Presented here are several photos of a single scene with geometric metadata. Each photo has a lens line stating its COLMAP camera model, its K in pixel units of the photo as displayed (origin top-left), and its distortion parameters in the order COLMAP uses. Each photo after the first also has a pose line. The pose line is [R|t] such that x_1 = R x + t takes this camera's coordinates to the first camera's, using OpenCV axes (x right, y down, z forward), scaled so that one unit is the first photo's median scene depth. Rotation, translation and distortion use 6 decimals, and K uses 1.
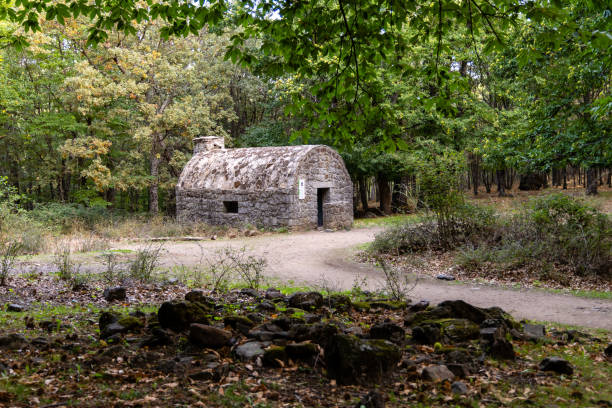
lens RADIAL K [[852.3, 0, 305.8], [0, 852.3, 204.1], [0, 0, 1]] dist [0.046867, 0.000000]
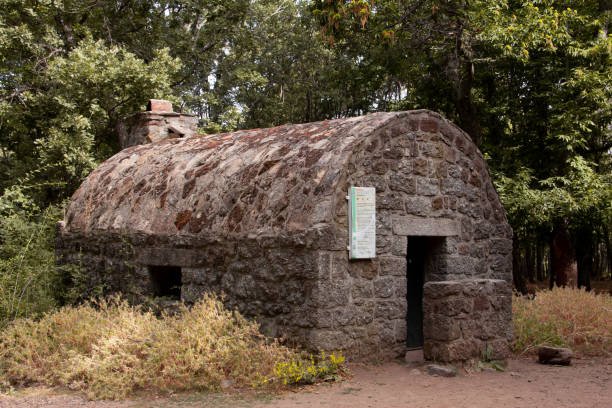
lens RADIAL K [[852.3, 0, 306.7], [0, 852.3, 202.7], [0, 0, 1]] dist [0.046867, 0.000000]
pose [[0.988878, 0.025173, -0.146583, 0.022753], [-0.037930, 0.995668, -0.084893, -0.001688], [0.143811, 0.089509, 0.985549, 0.657338]]
